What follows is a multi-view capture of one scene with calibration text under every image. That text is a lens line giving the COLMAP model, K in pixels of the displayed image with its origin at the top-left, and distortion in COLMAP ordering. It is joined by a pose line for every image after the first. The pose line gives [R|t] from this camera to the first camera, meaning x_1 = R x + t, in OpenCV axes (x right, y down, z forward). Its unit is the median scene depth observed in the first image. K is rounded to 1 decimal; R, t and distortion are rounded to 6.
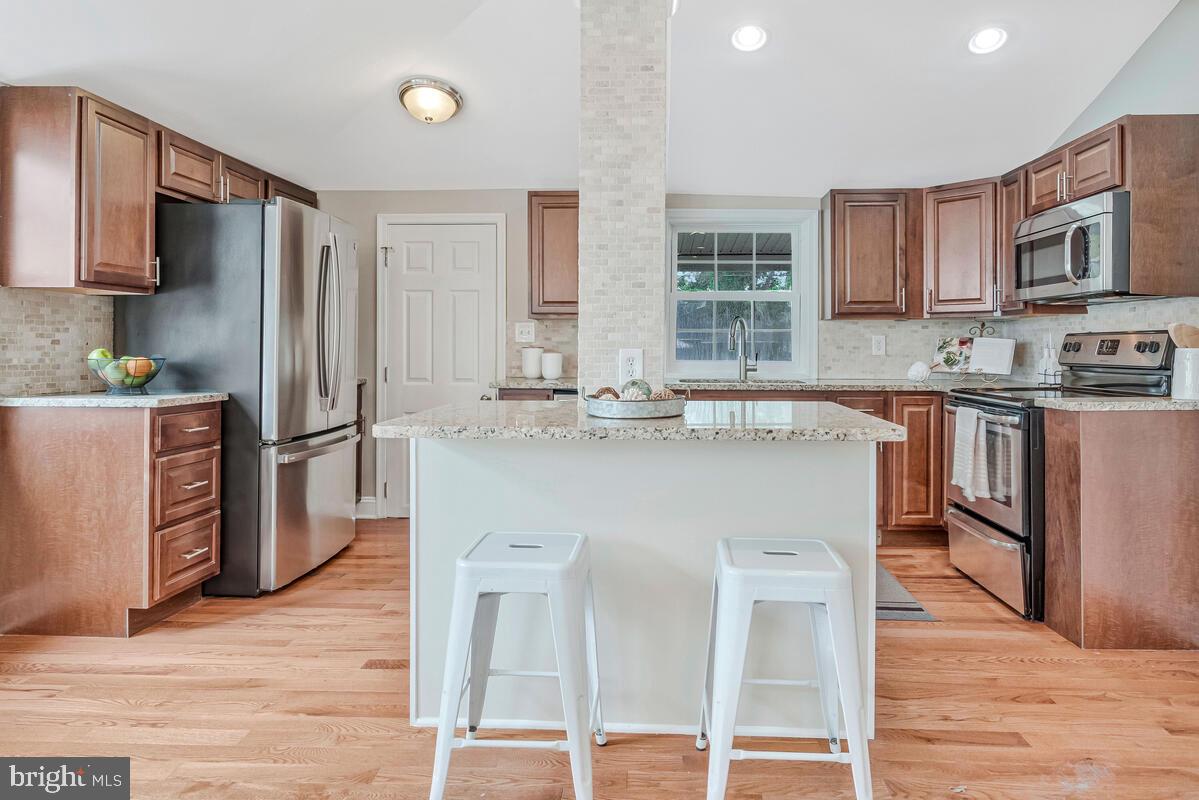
lens RADIAL K [[740.3, 0, 623.3], [0, 740.3, 382.7], [0, 0, 1]] dist [0.000037, 0.001842]
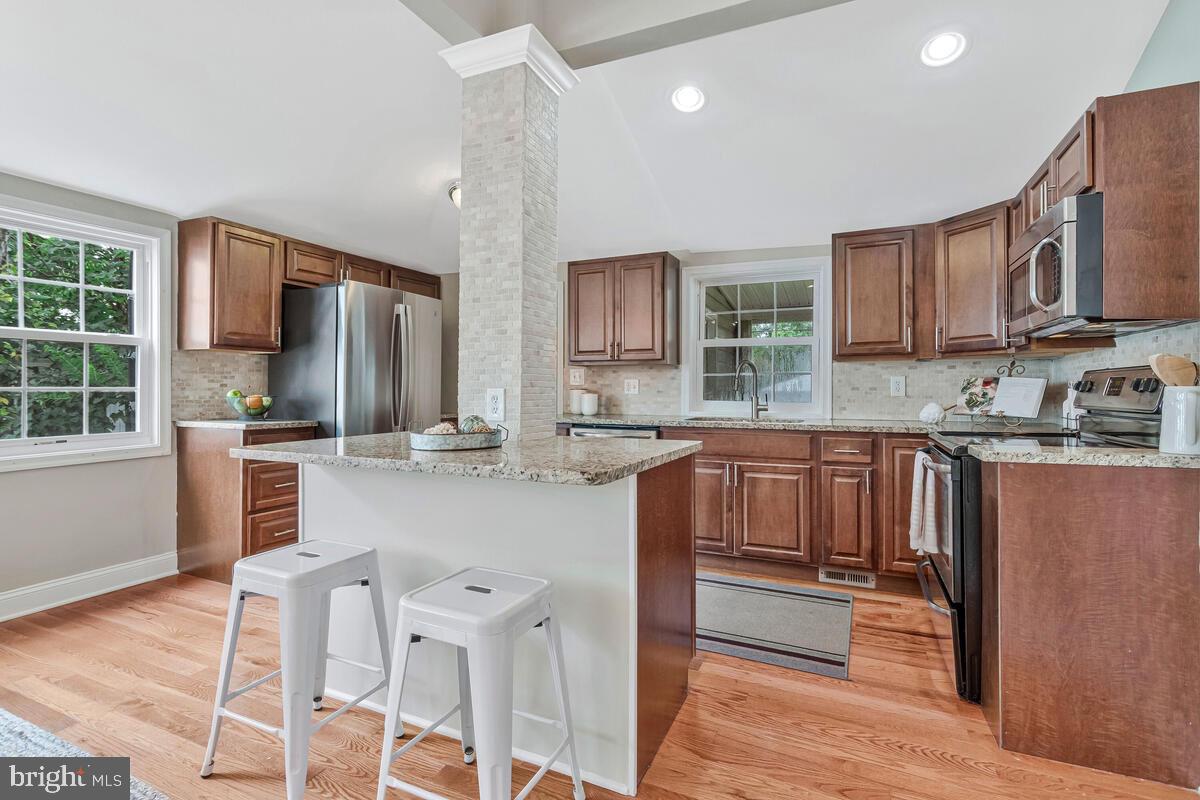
lens RADIAL K [[572.3, 0, 591.5], [0, 572.3, 412.3], [0, 0, 1]] dist [0.001189, 0.001344]
pose [[0.923348, 0.013728, -0.383720, 0.390181], [-0.017730, 0.999819, -0.006895, -0.004651], [0.383556, 0.013170, 0.923424, 0.201146]]
